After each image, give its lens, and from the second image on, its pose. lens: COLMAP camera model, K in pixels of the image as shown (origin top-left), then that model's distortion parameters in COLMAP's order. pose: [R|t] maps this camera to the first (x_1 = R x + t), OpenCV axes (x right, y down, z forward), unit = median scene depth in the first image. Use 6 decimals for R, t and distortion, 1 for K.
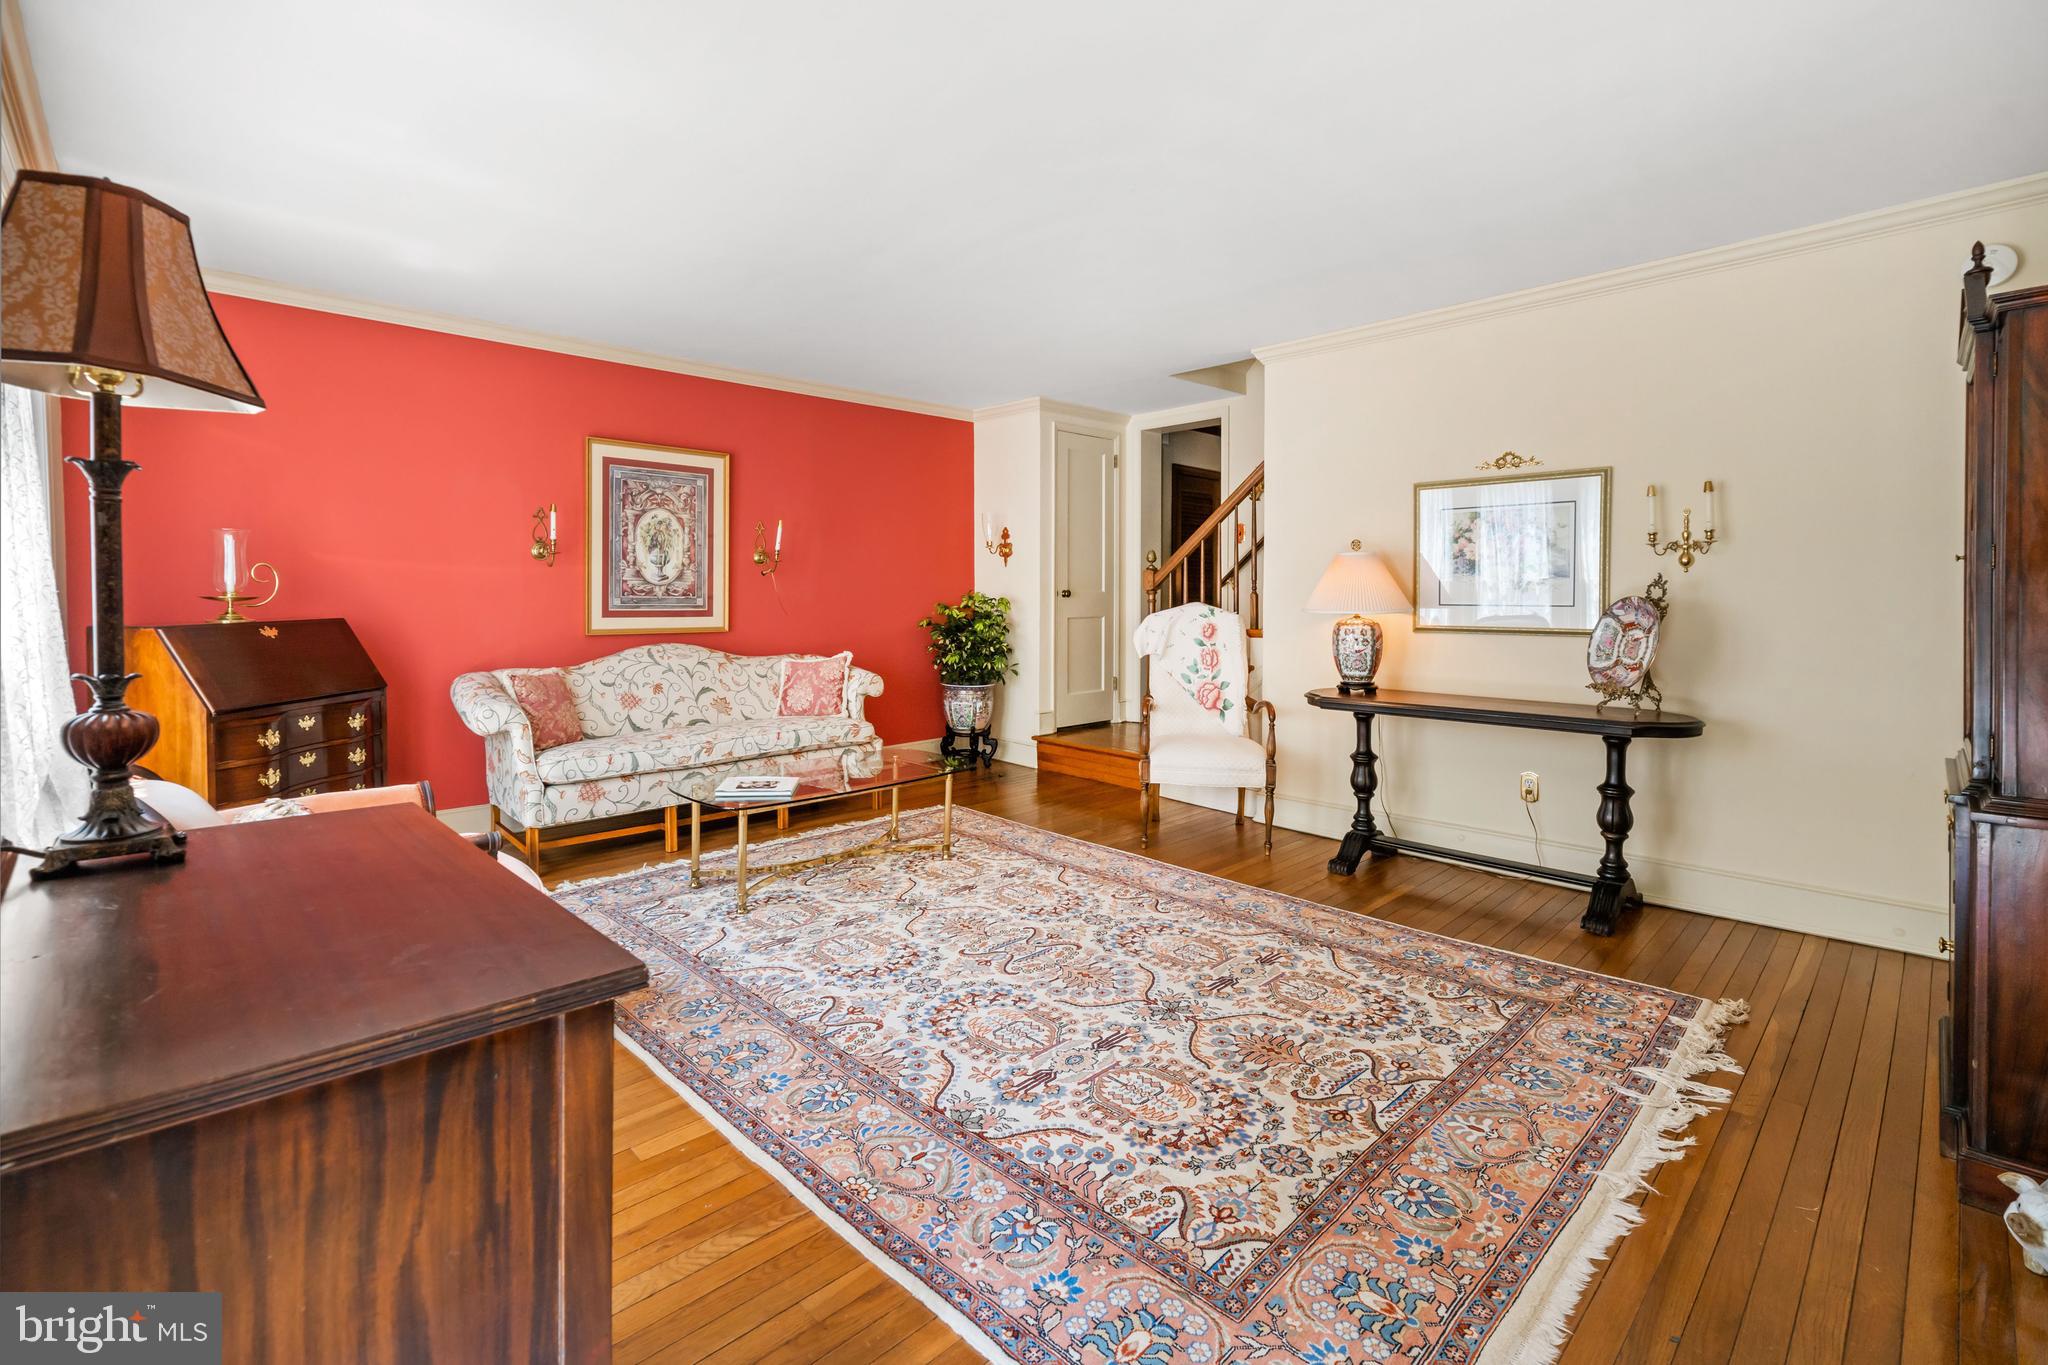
lens RADIAL K [[895.8, 0, 1026.2], [0, 895.8, 680.0], [0, 0, 1]] dist [-0.002766, -0.000376]
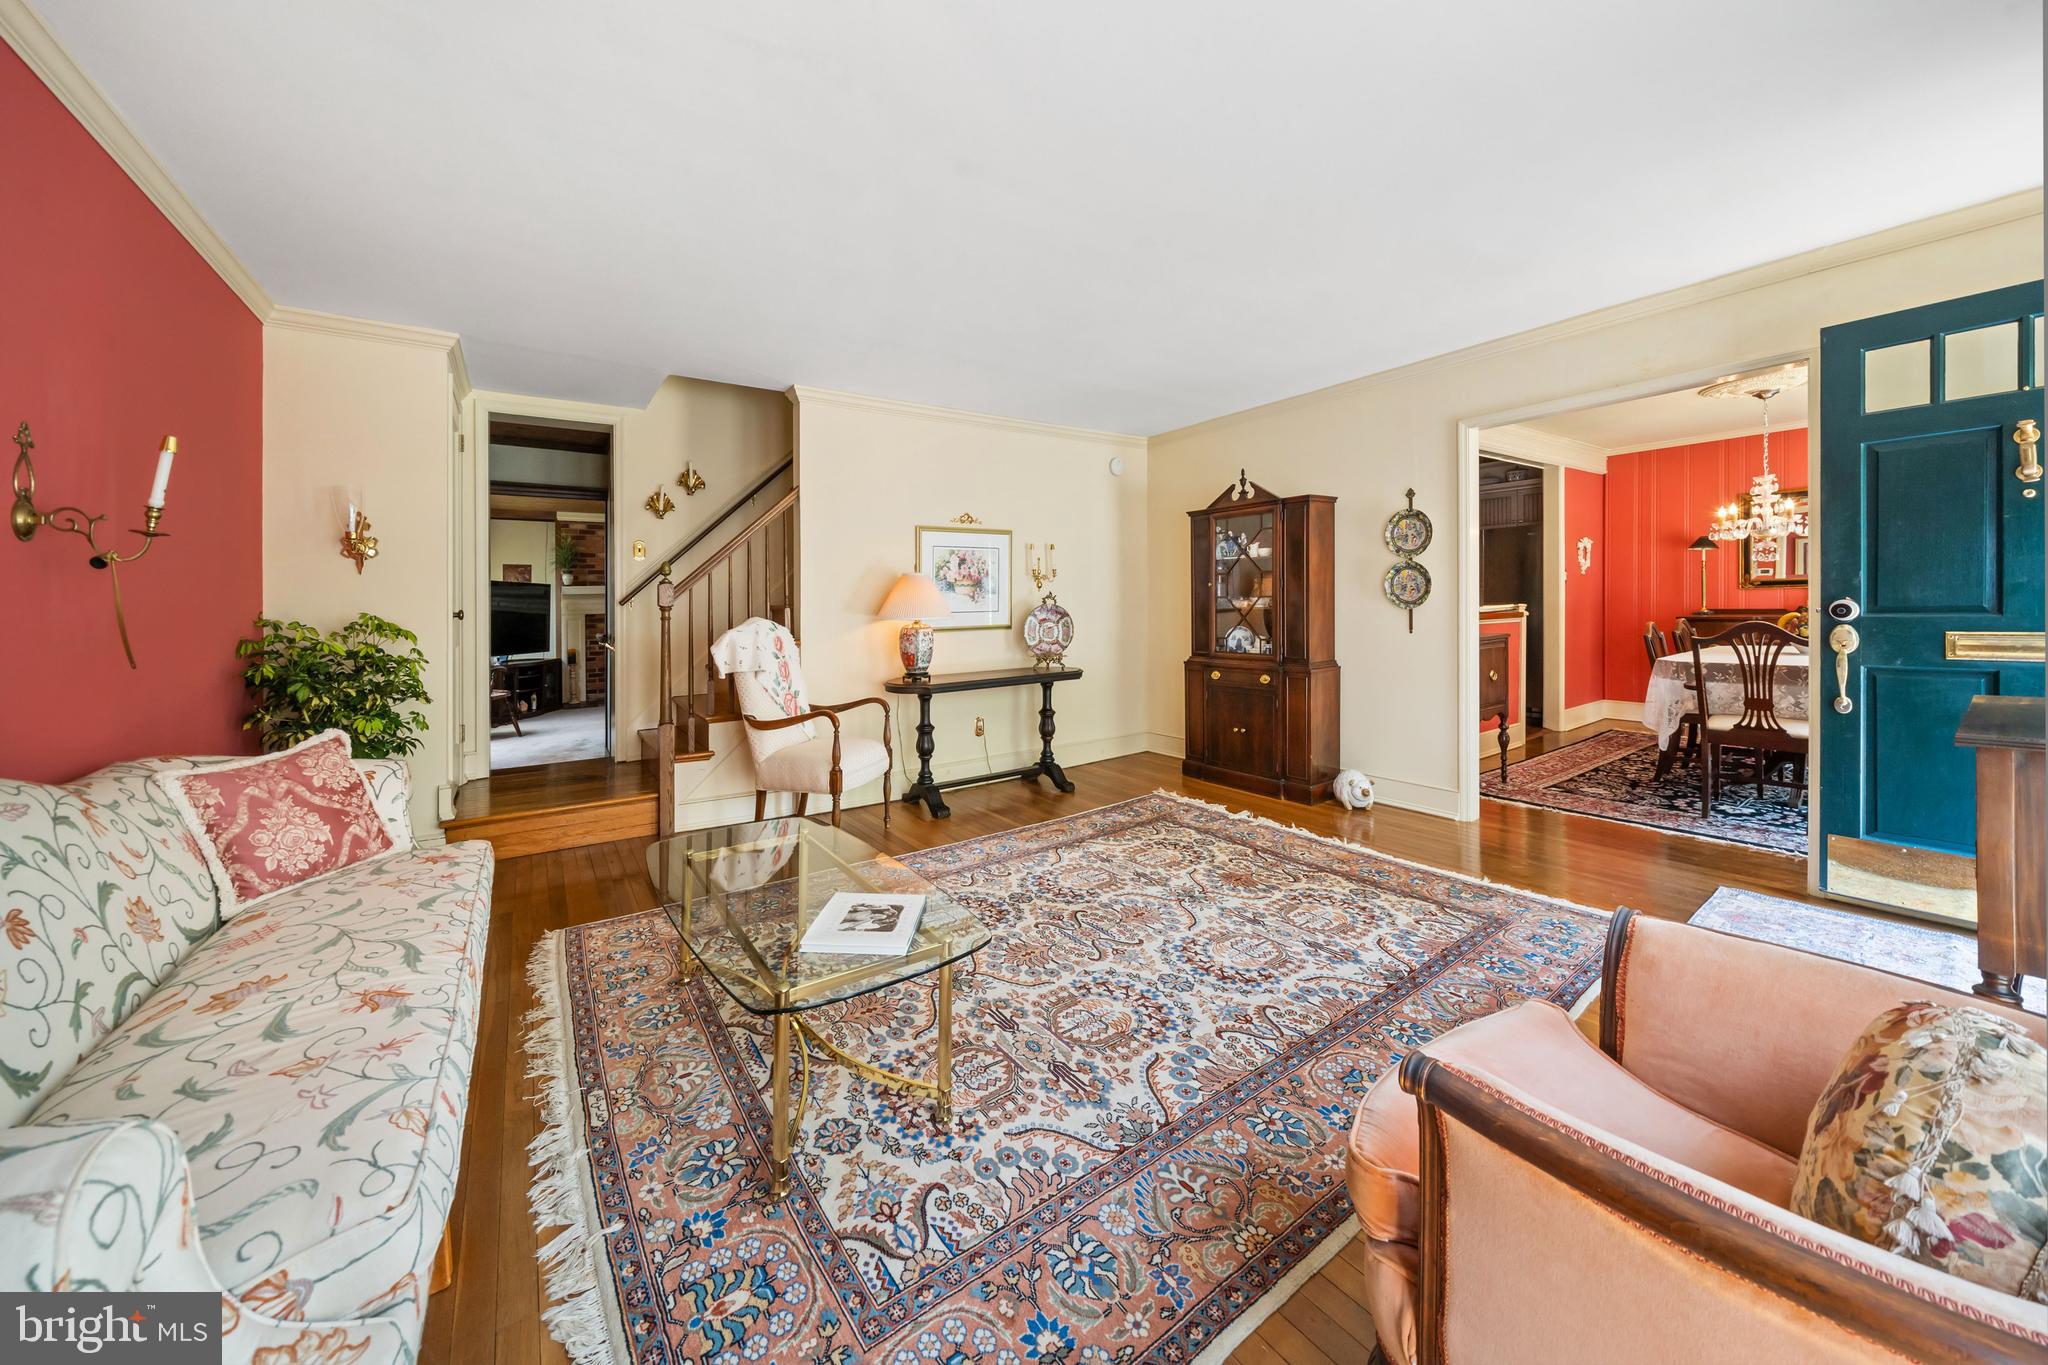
lens RADIAL K [[716.0, 0, 998.6], [0, 716.0, 596.9], [0, 0, 1]] dist [0.001809, -0.000197]
pose [[0.185579, 0.013259, 0.982540, -0.897599], [0.121396, 0.991940, -0.036315, -0.075033], [-0.975102, 0.126016, 0.182474, 0.950606]]
